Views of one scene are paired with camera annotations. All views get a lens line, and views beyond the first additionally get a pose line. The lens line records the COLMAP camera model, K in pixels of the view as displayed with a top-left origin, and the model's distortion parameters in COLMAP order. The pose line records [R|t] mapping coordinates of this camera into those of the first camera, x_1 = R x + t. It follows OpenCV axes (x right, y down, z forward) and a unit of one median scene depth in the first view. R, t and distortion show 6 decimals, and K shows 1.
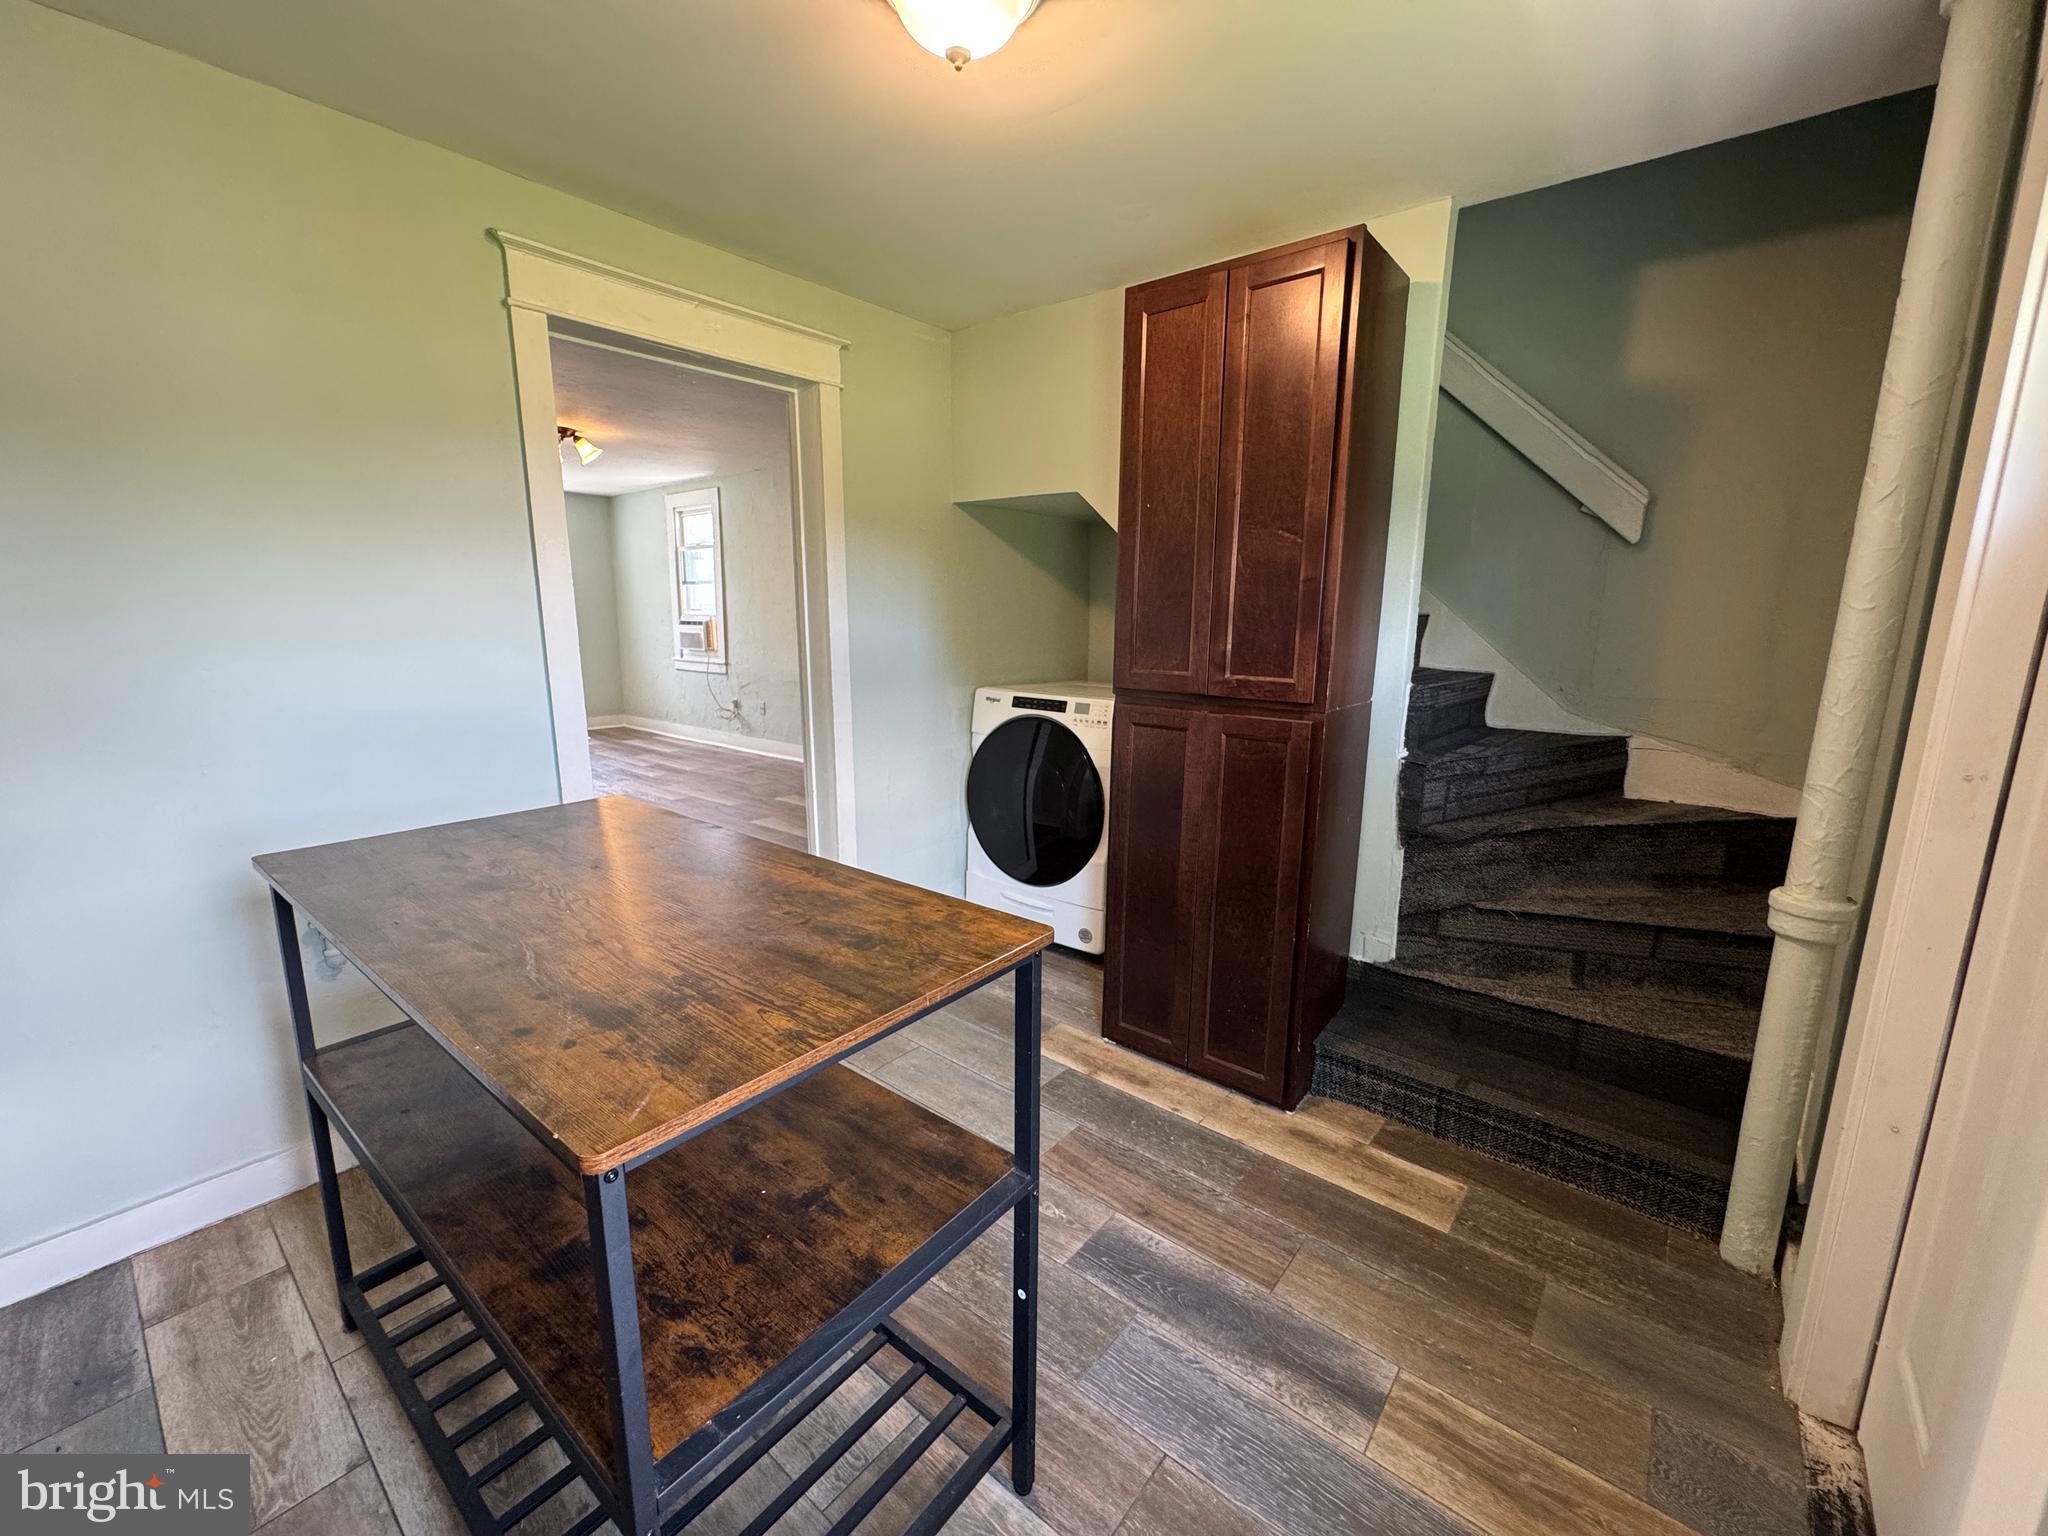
lens RADIAL K [[819.8, 0, 1029.3], [0, 819.8, 769.0], [0, 0, 1]] dist [-0.001918, -0.000232]
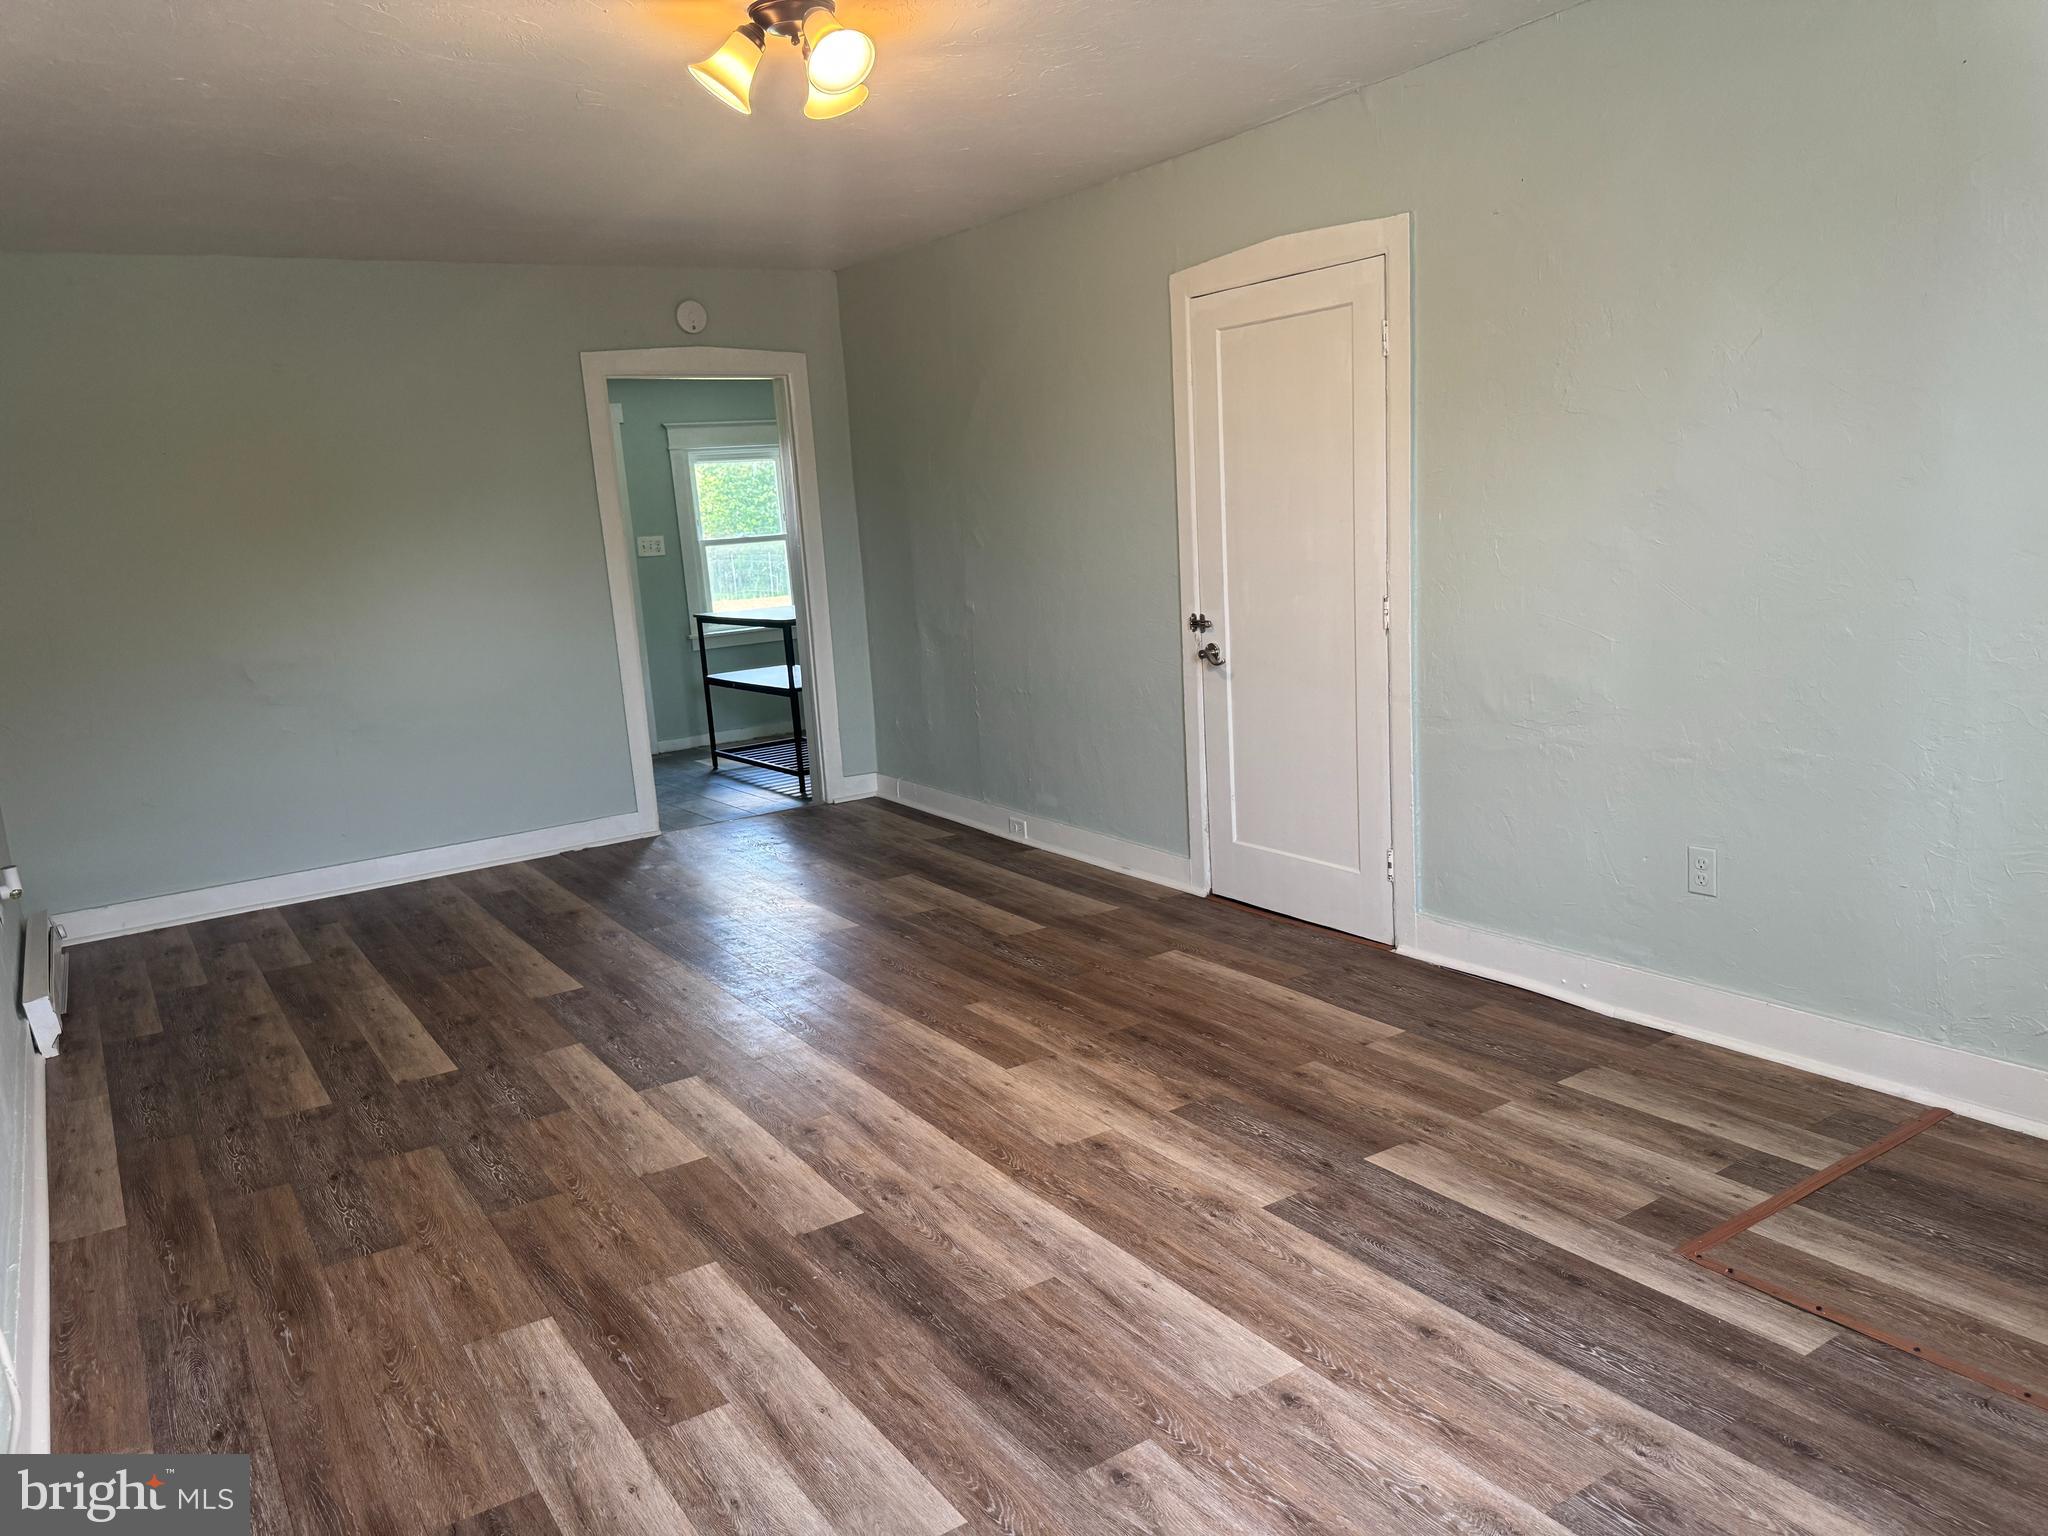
lens RADIAL K [[1439.2, 0, 1024.0], [0, 1439.2, 768.0], [0, 0, 1]] dist [0.094352, -0.143034]
pose [[-0.953783, 0.003318, 0.300479, -0.581332], [0.114983, 0.927870, 0.354734, -0.231611], [-0.277629, 0.372889, -0.885368, 1.113879]]
